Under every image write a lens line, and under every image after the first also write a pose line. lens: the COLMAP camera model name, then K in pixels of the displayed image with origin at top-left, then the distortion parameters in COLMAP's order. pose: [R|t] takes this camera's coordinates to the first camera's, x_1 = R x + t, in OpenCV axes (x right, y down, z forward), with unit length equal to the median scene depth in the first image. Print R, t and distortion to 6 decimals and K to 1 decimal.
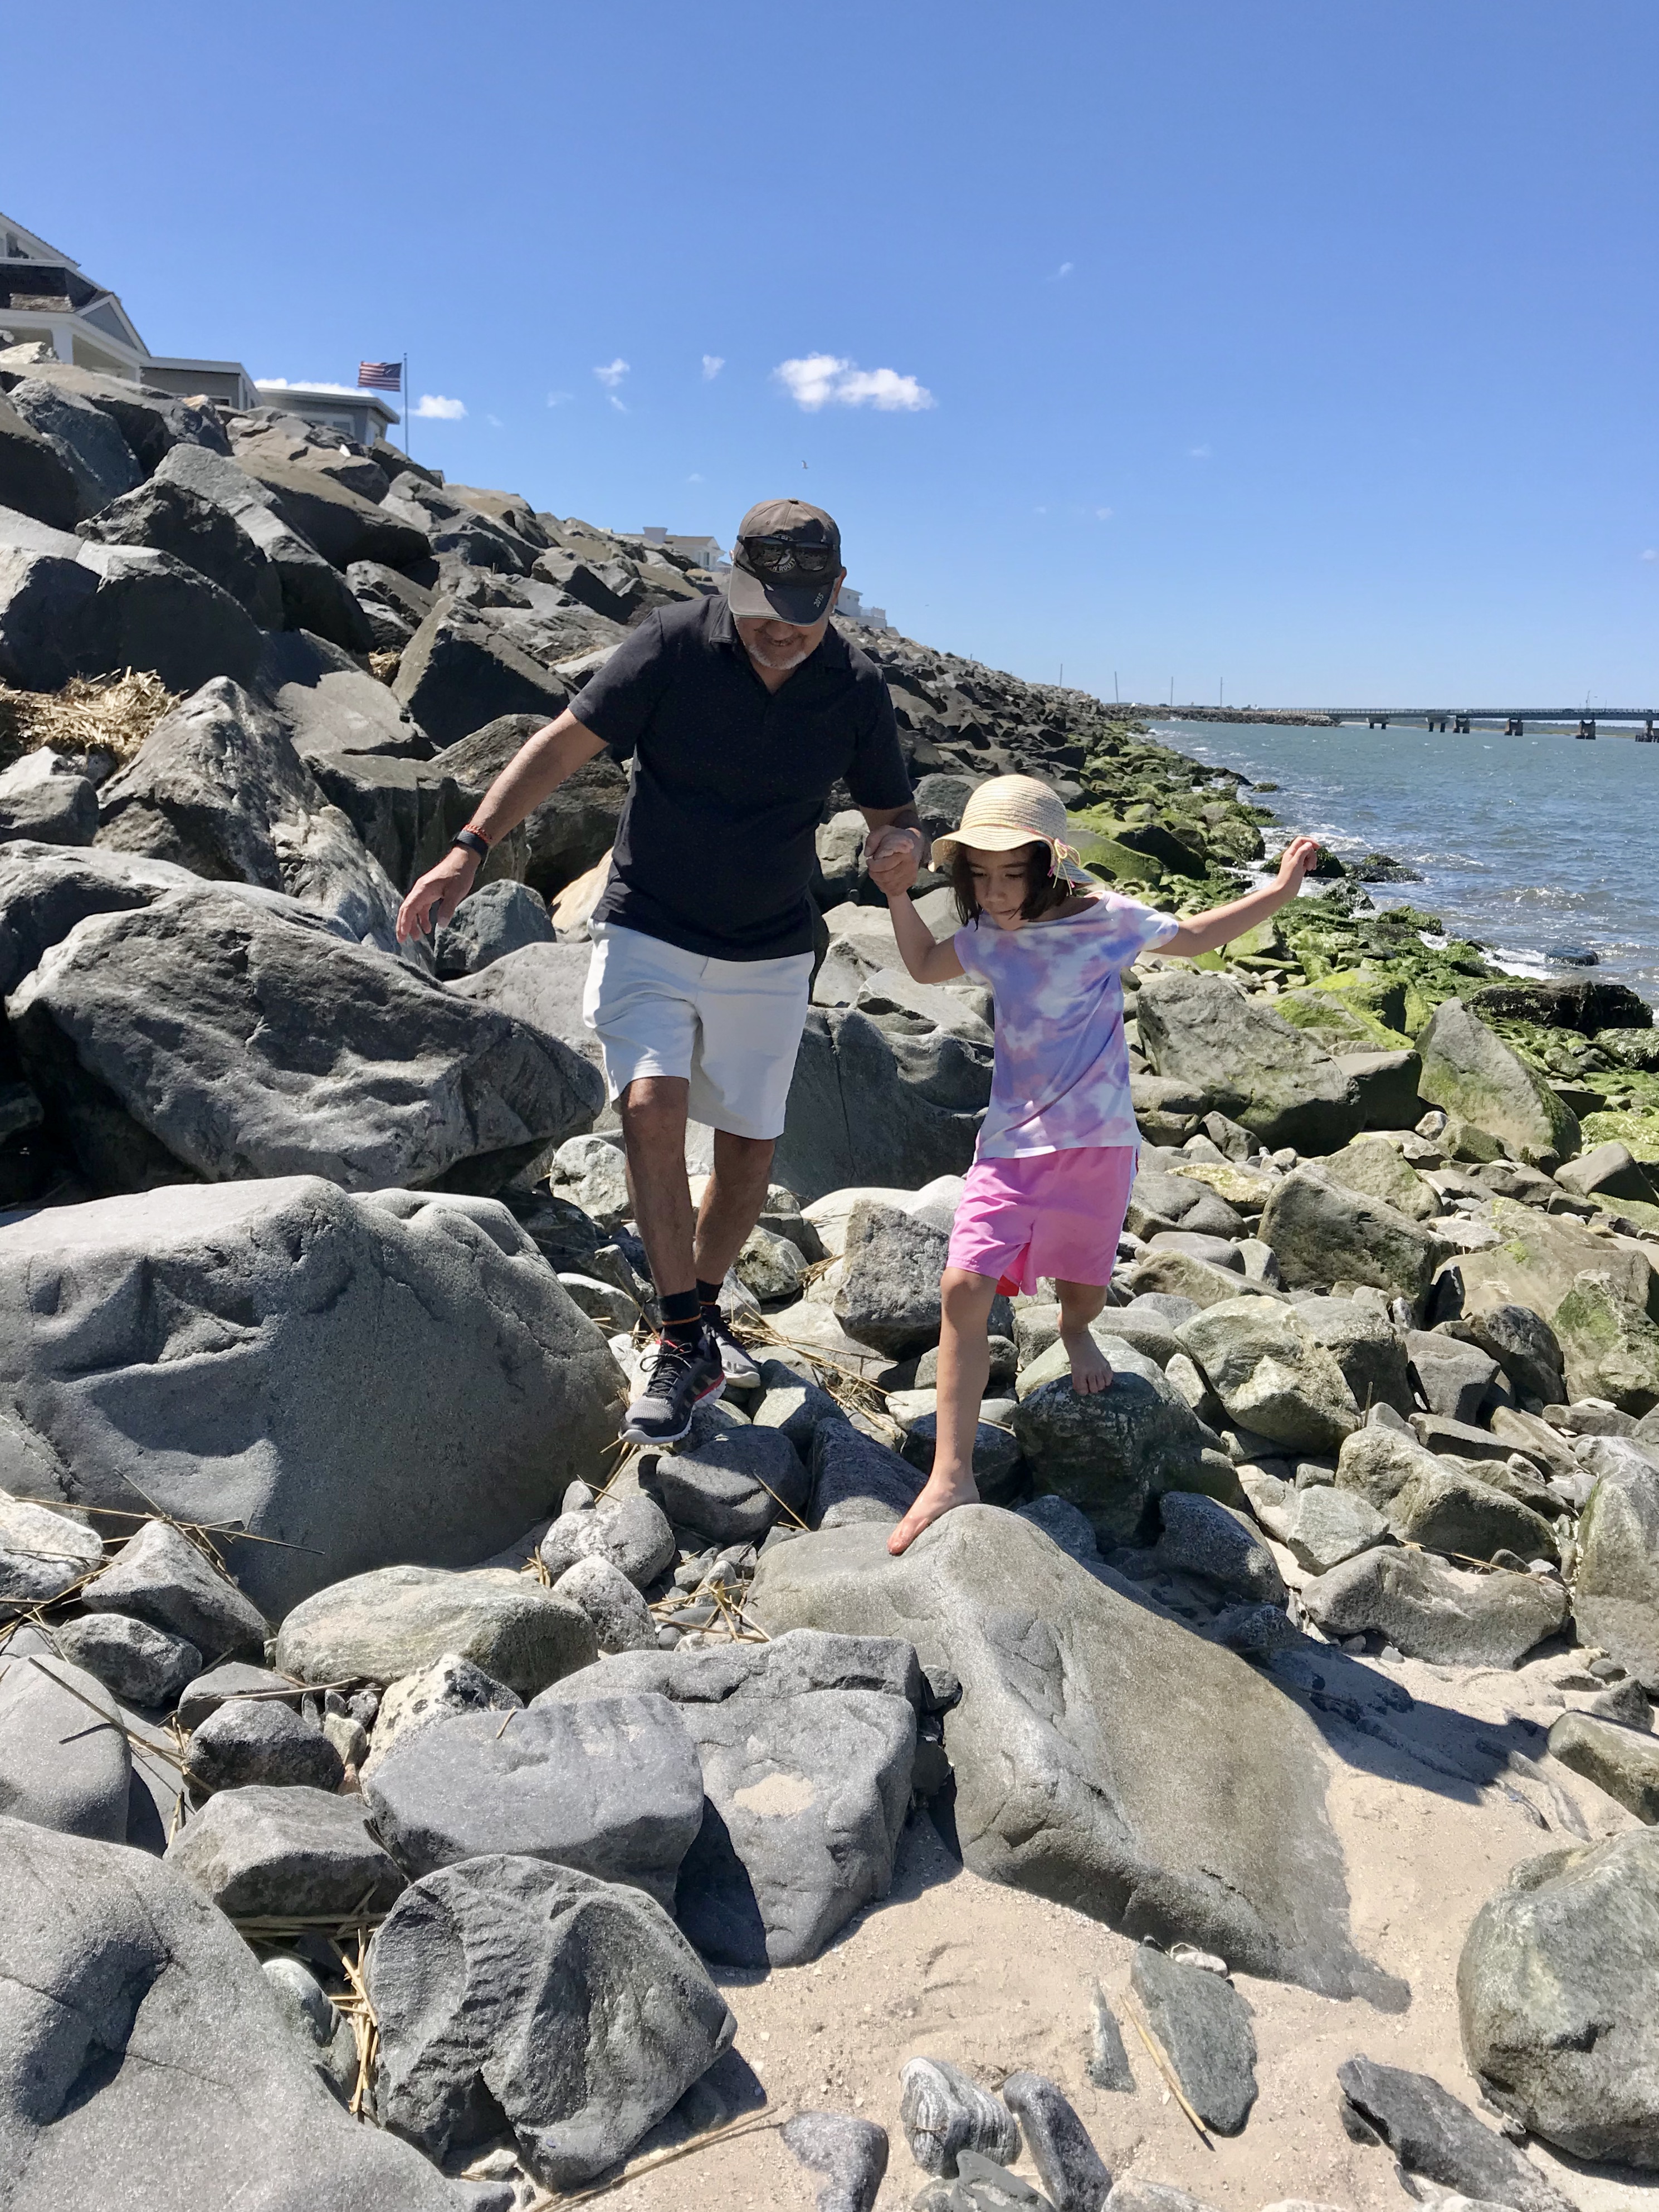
lens RADIAL K [[1827.7, 0, 828.1], [0, 1827.7, 1106.0], [0, 0, 1]] dist [-0.005413, -0.002038]
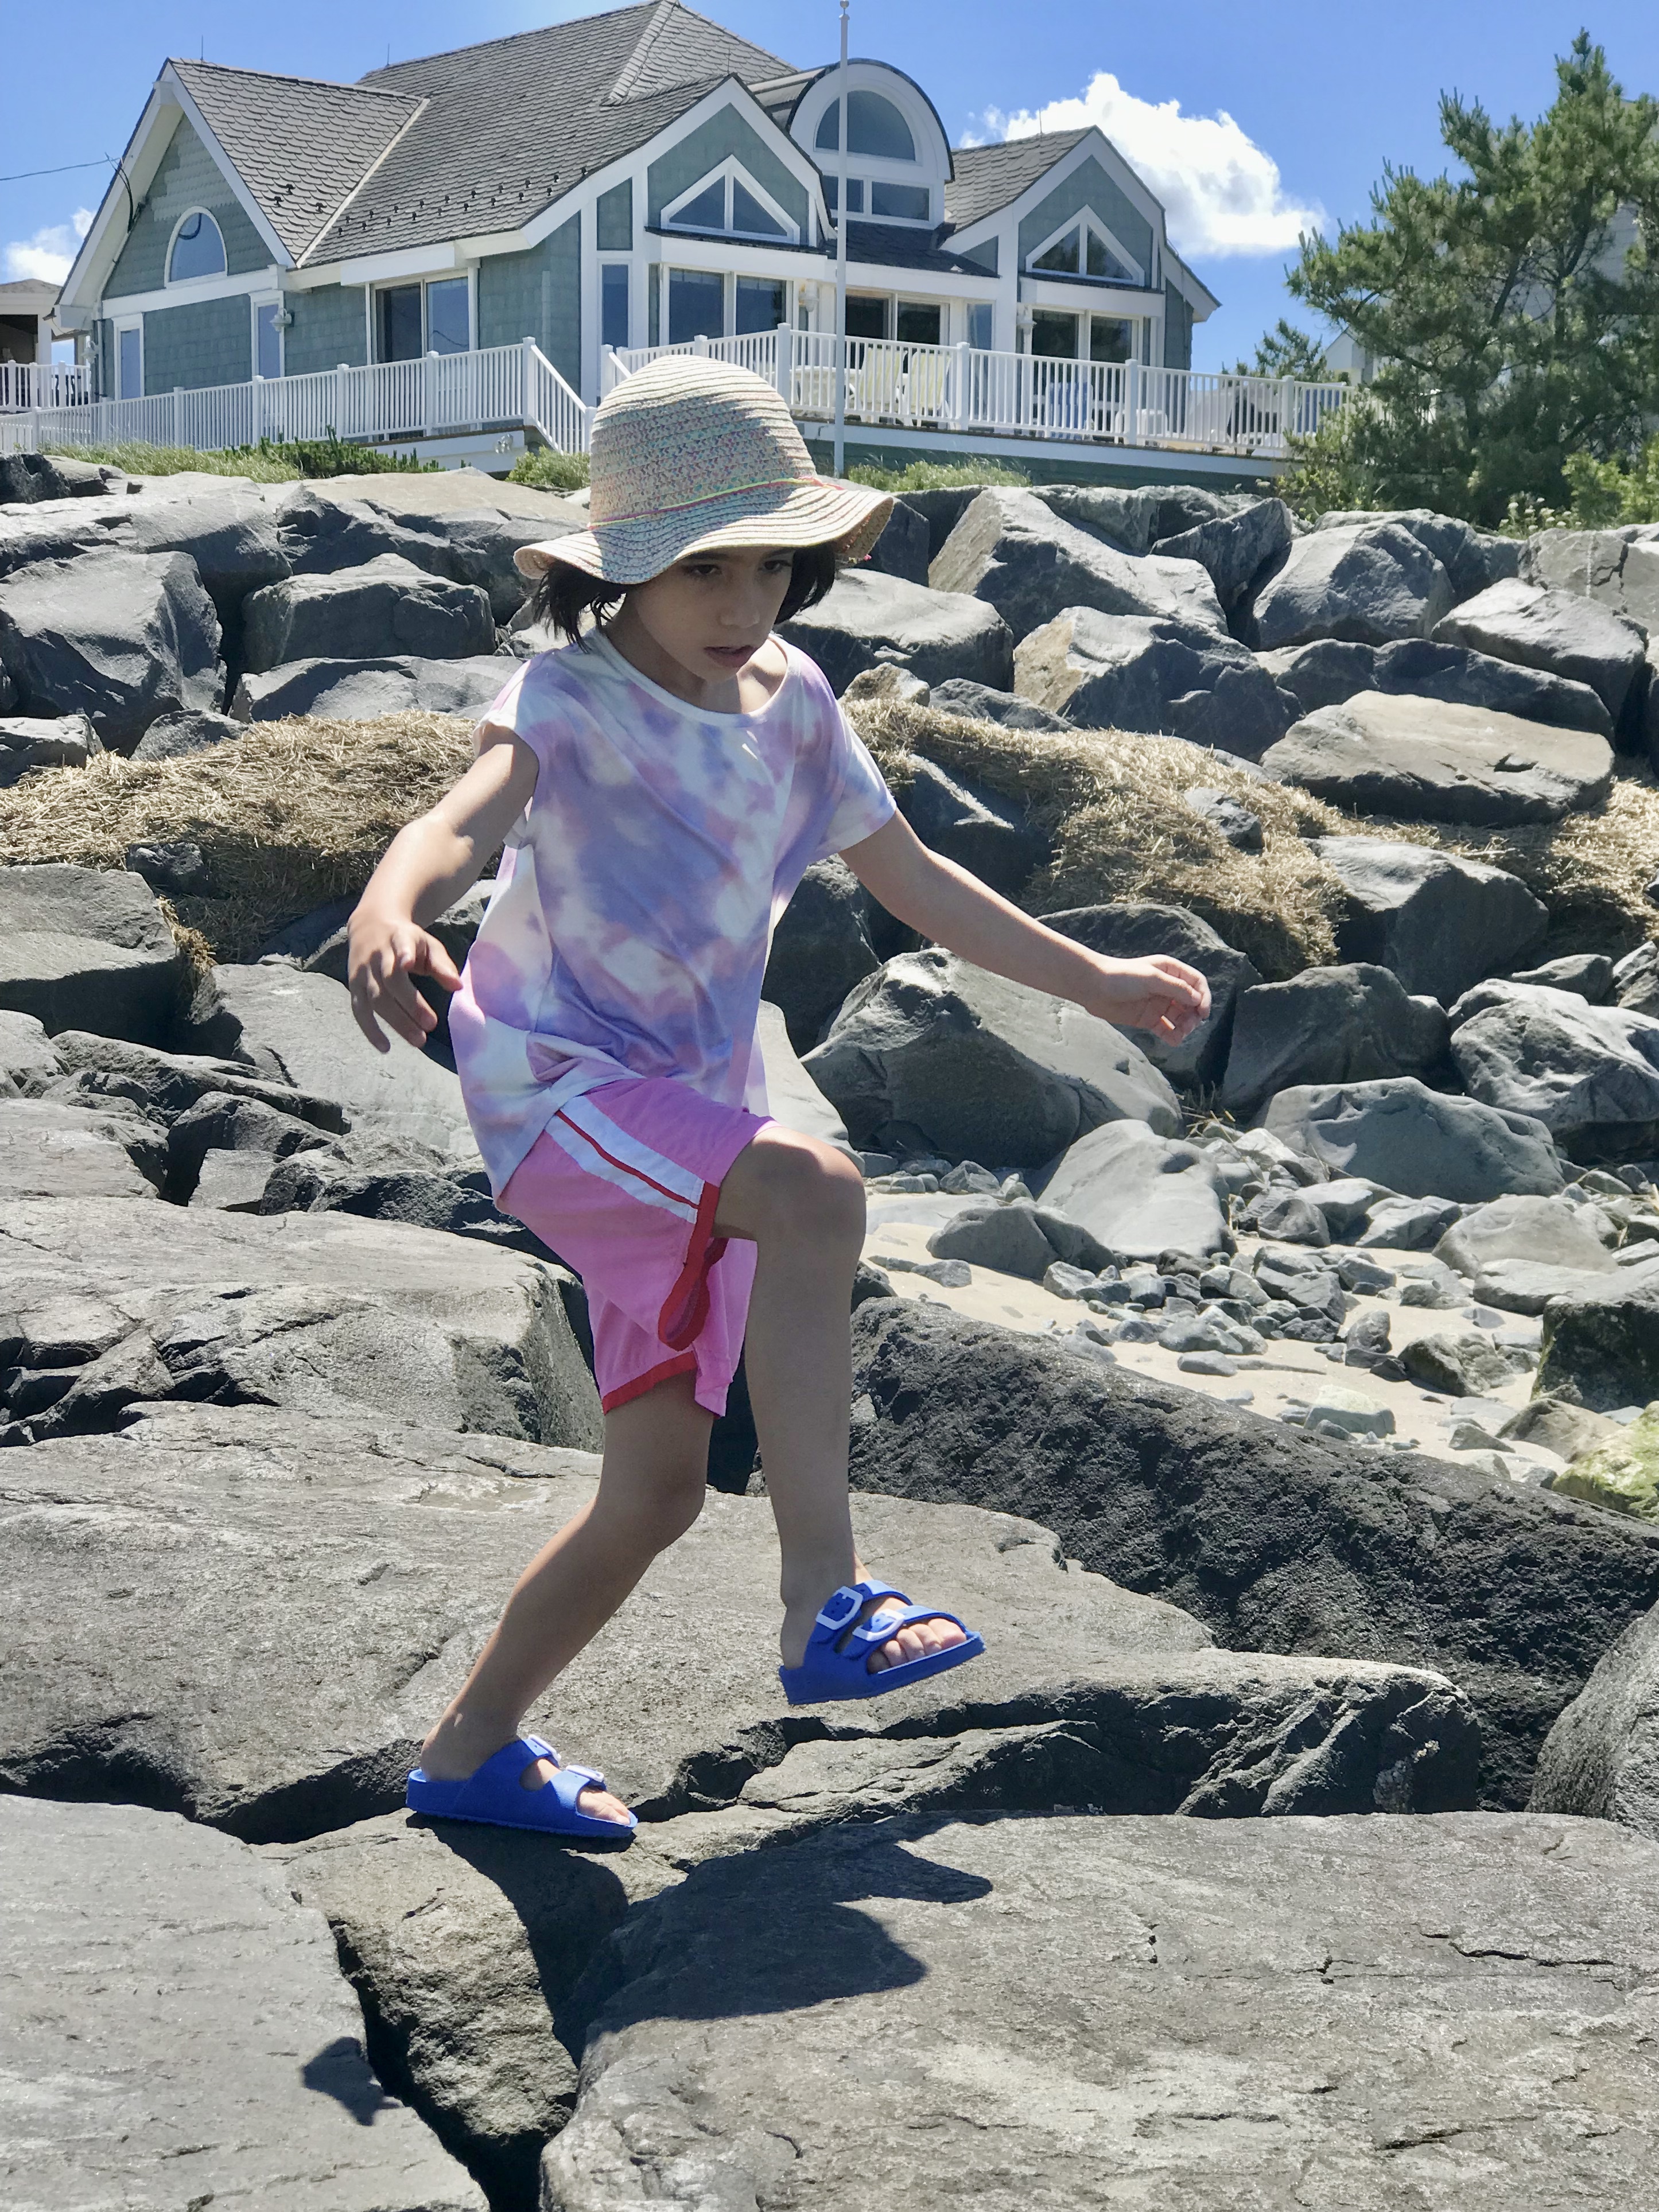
lens RADIAL K [[3620.2, 0, 825.8], [0, 3620.2, 1109.6], [0, 0, 1]] dist [0.150106, 0.000000]
pose [[0.531208, 0.039244, -0.846332, 3.071238], [-0.176753, 0.982080, -0.065402, 0.471322], [0.828599, 0.184333, 0.528626, -2.101932]]
